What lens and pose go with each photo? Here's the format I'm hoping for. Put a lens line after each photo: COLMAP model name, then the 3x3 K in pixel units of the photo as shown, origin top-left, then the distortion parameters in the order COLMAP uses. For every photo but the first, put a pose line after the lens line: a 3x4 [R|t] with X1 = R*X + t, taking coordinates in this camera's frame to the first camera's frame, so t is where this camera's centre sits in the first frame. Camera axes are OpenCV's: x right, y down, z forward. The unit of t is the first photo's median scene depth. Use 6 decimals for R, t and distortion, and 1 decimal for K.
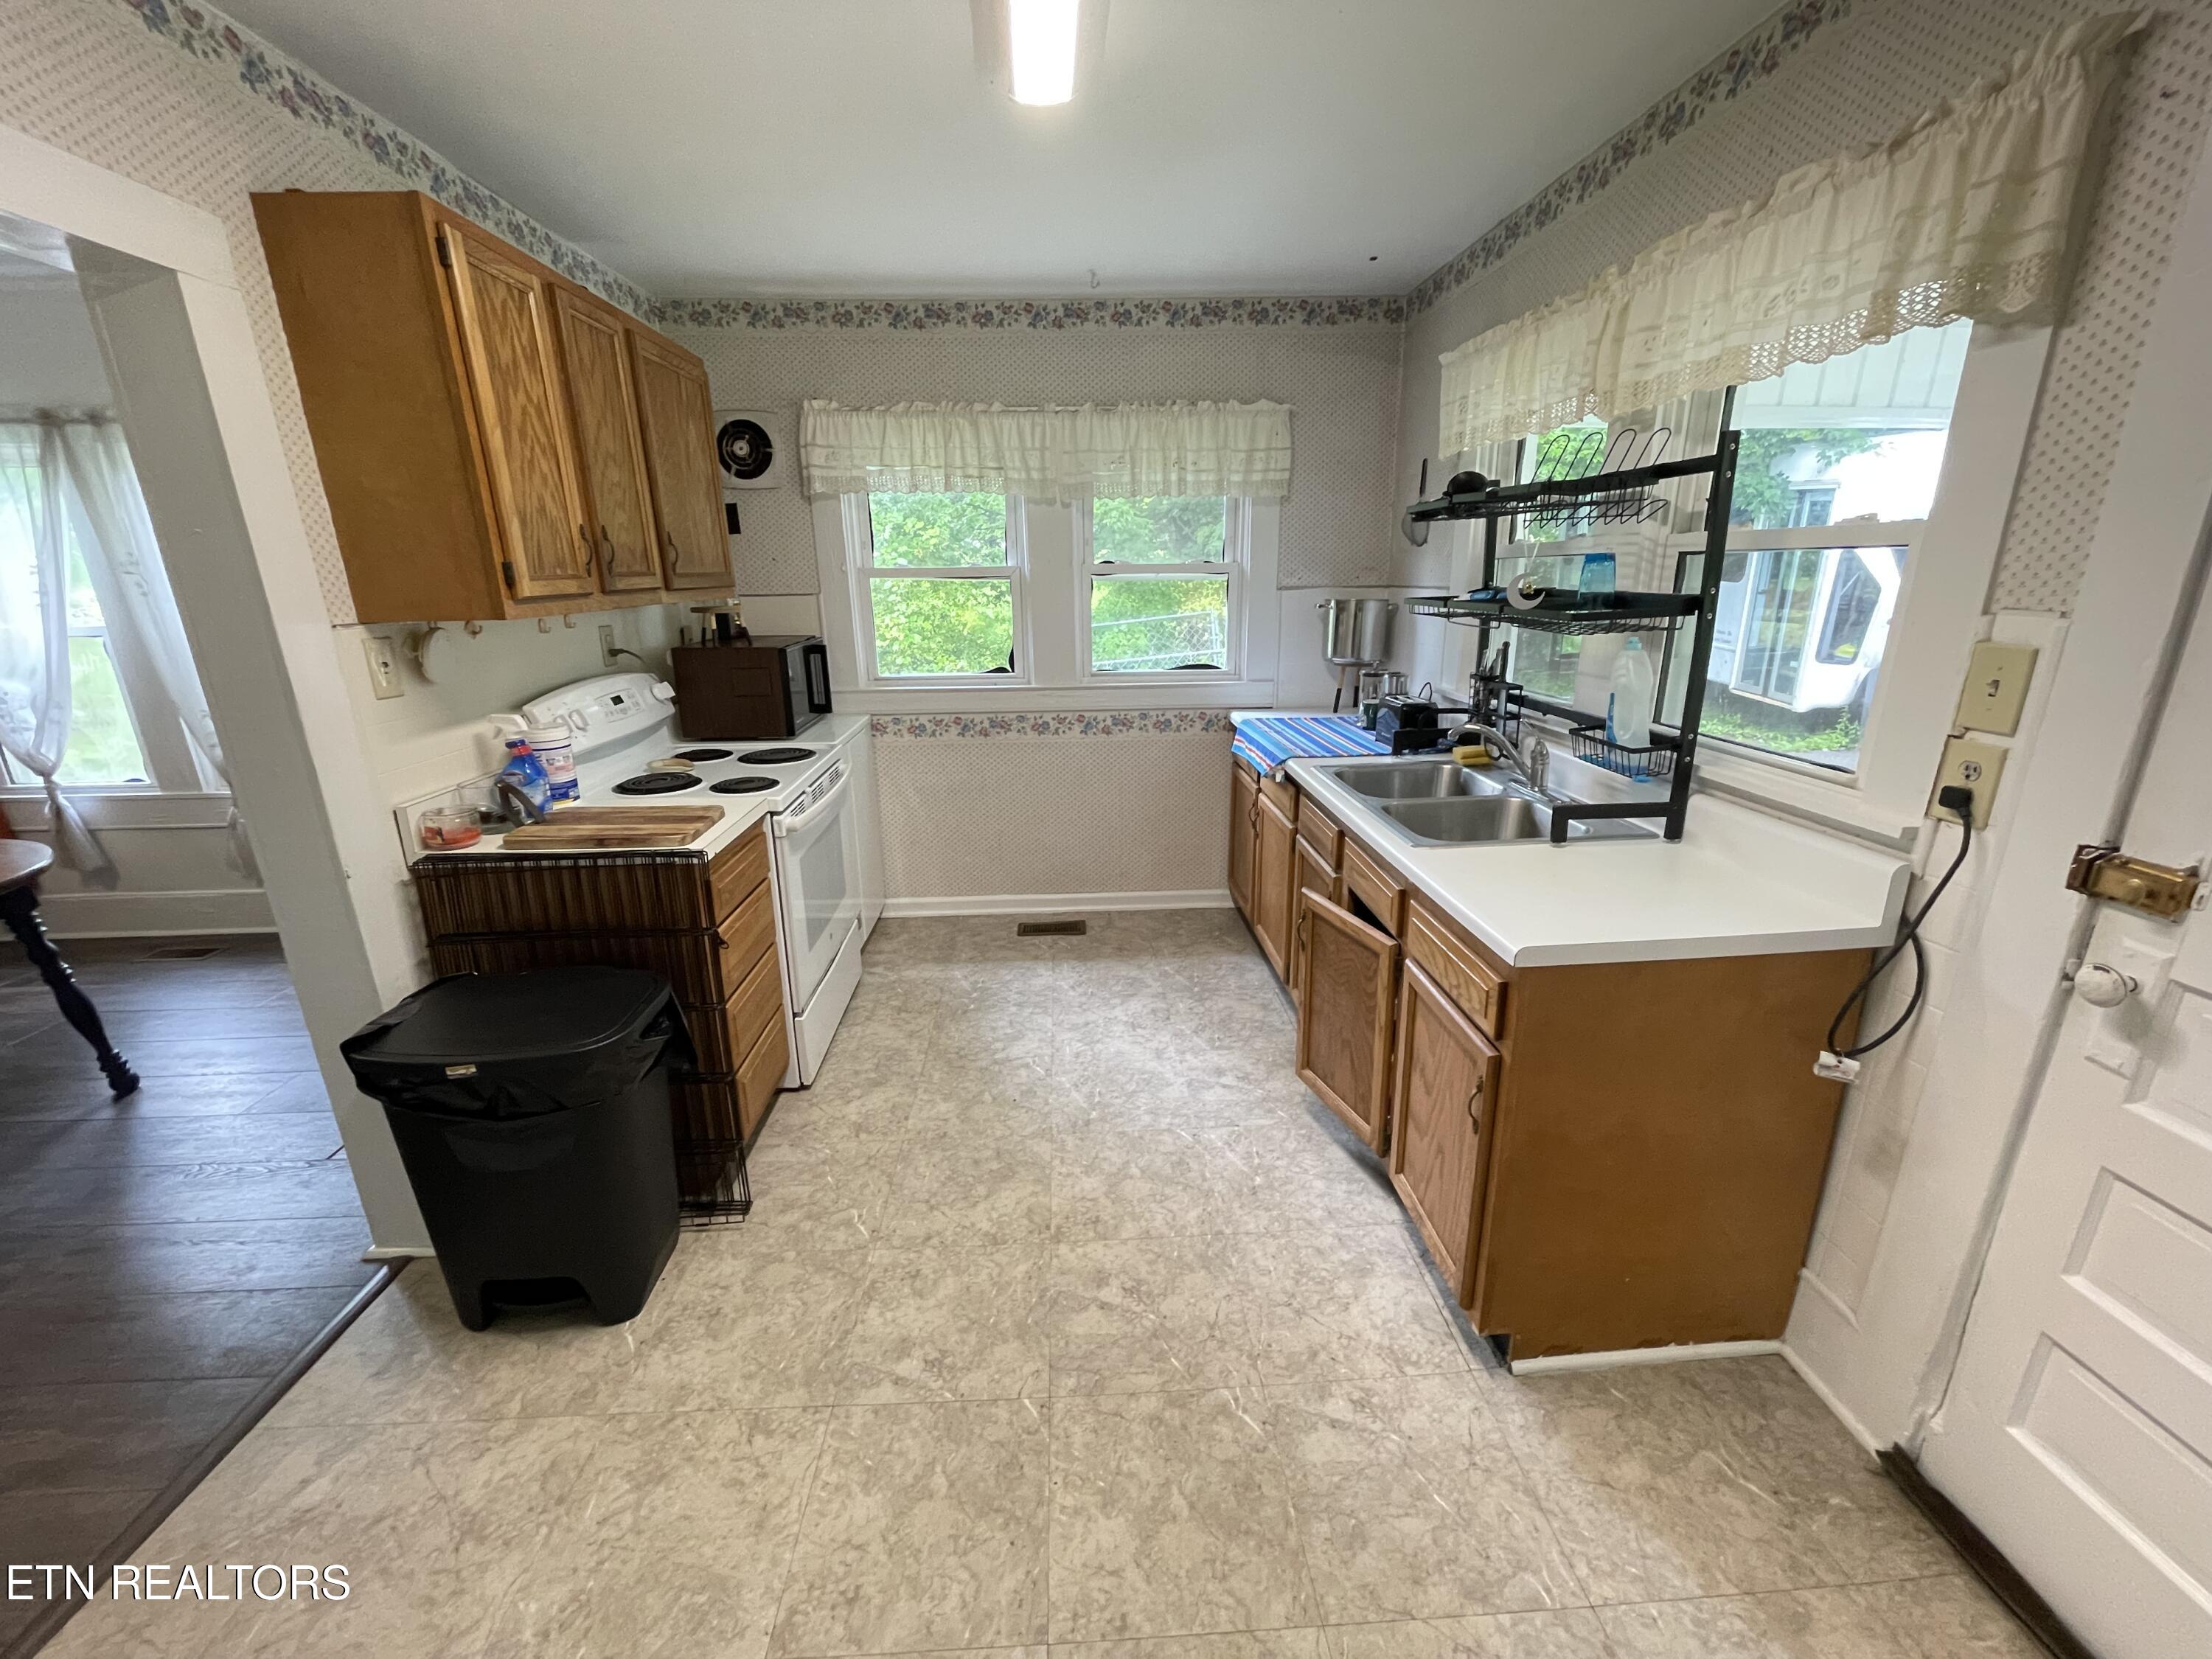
lens RADIAL K [[887.2, 0, 1094.5], [0, 887.2, 828.9], [0, 0, 1]] dist [-0.001227, -0.000893]
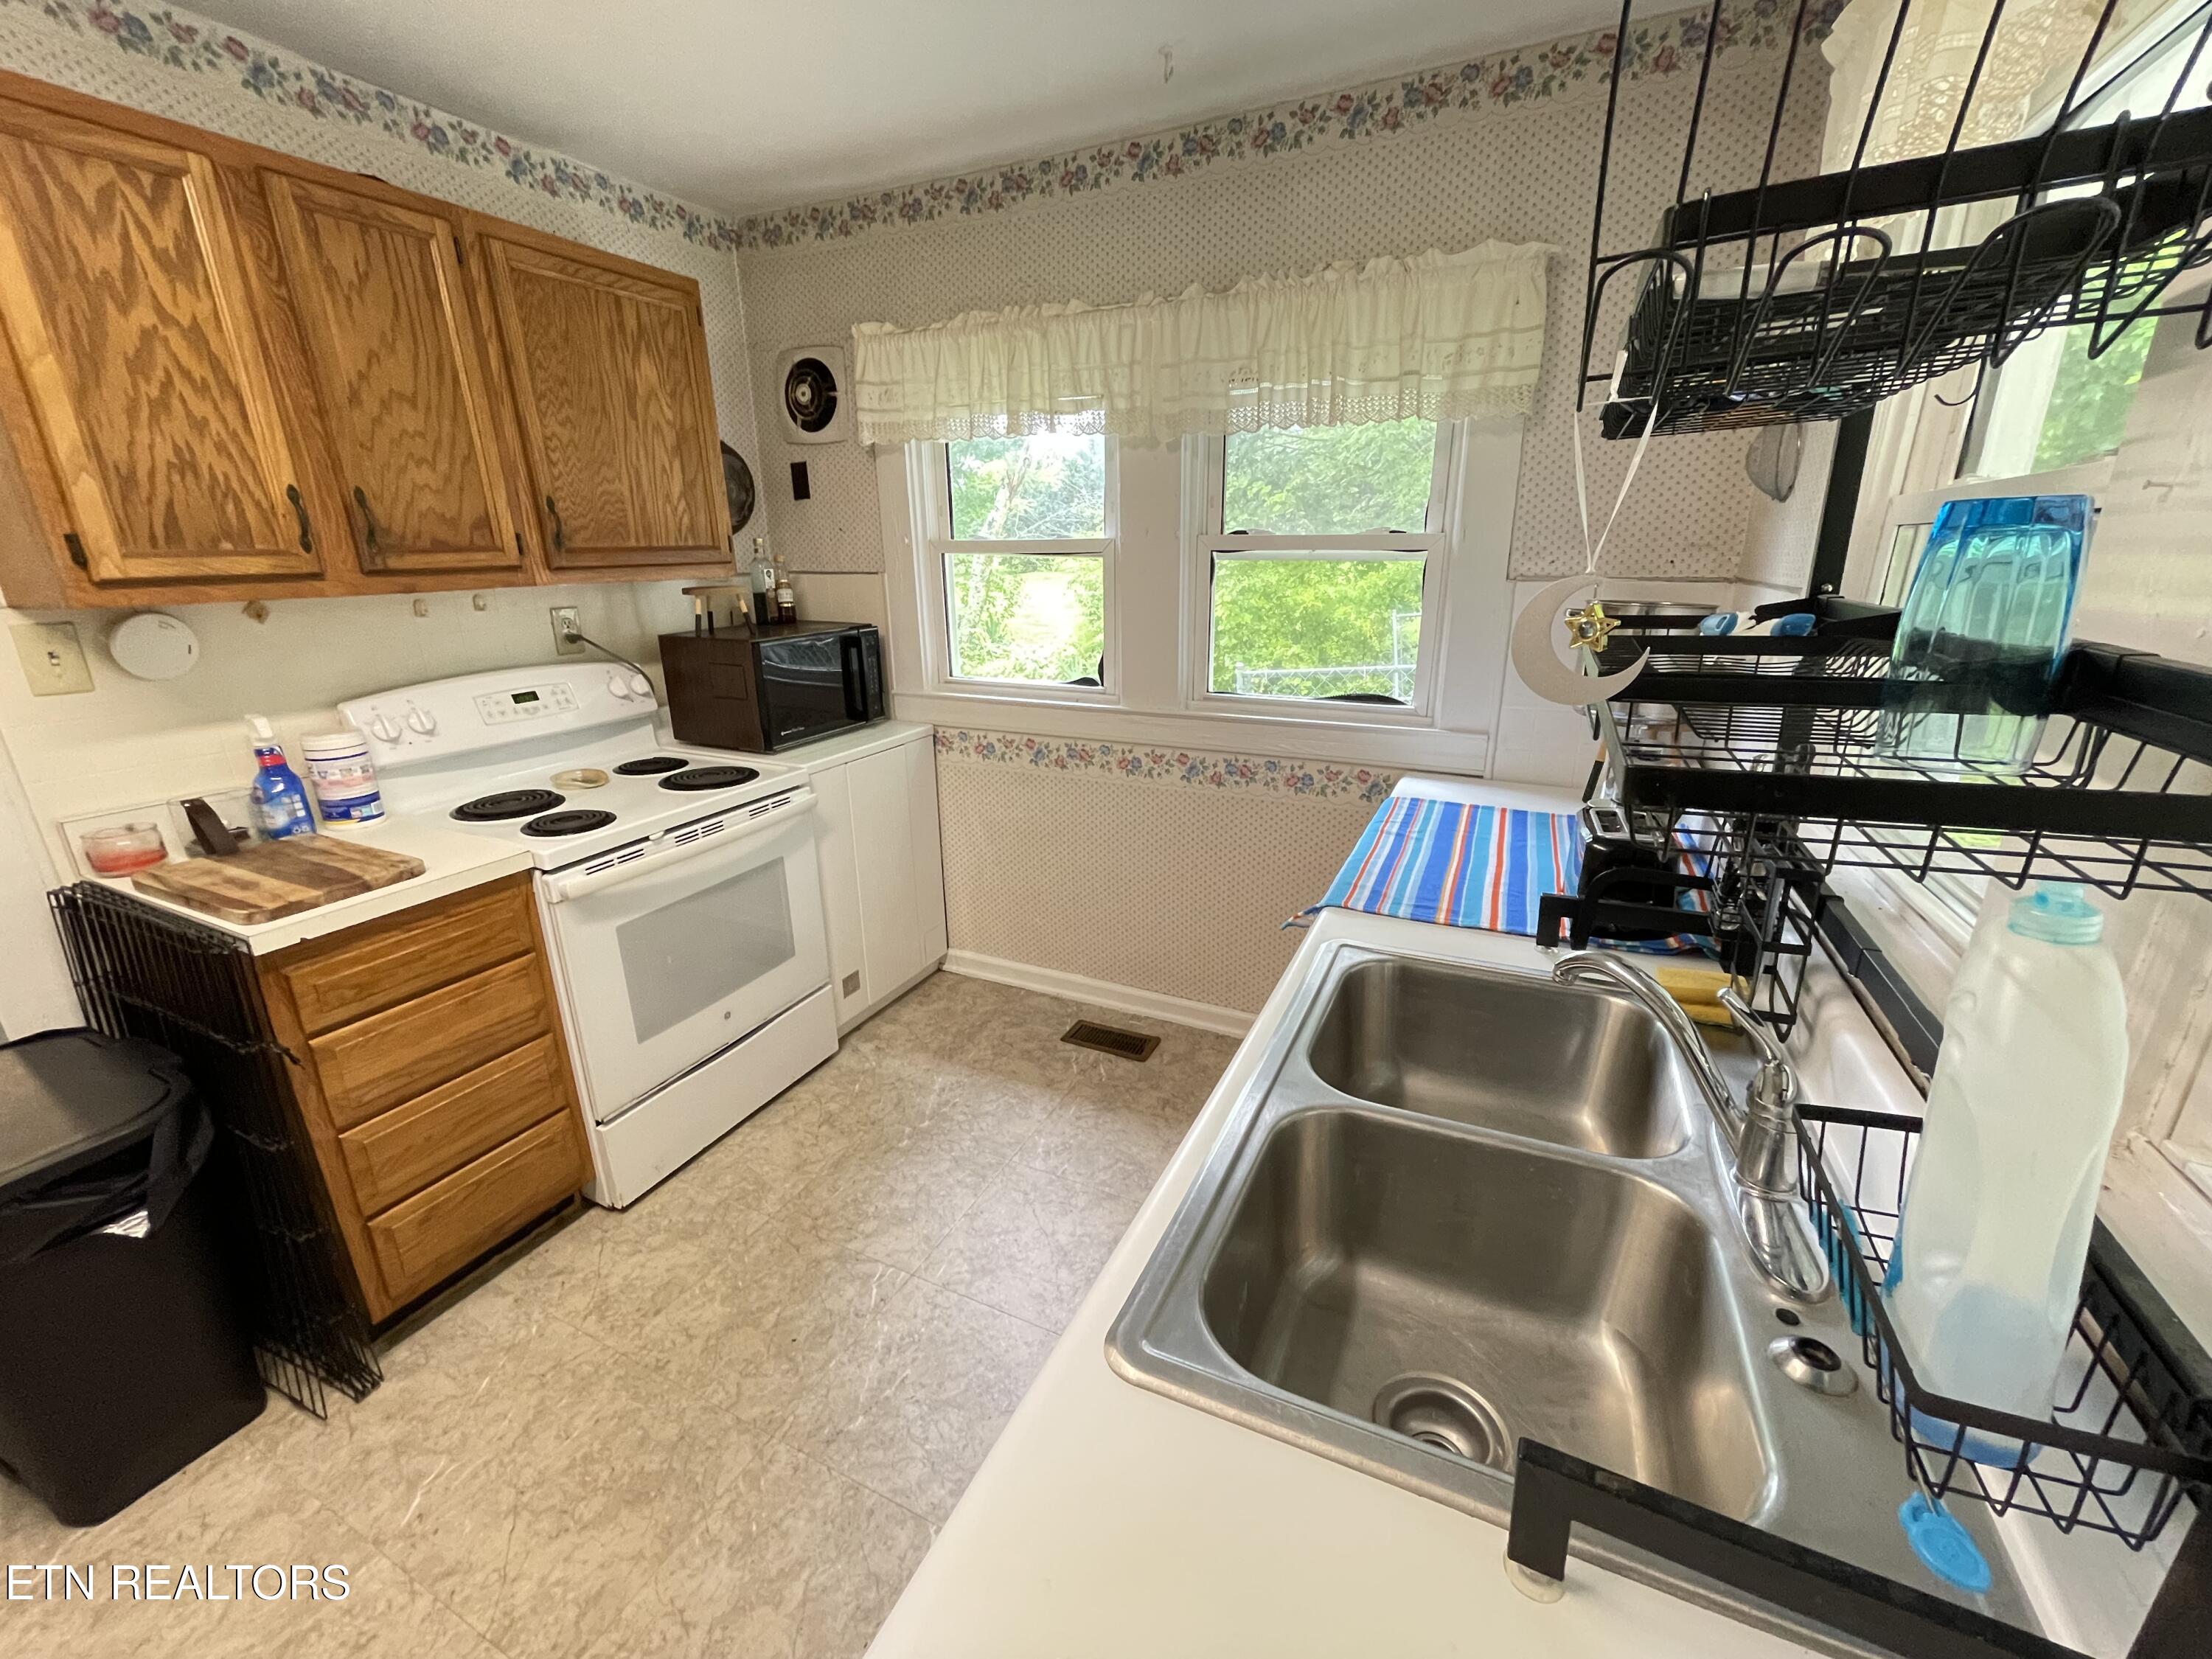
lens RADIAL K [[887.2, 0, 1107.1], [0, 887.2, 830.2], [0, 0, 1]] dist [-0.001227, -0.000893]
pose [[0.883876, 0.148560, -0.443501, 0.279070], [-0.134464, 0.988896, 0.063273, -0.117239], [0.447976, 0.003709, 0.894038, 0.389416]]
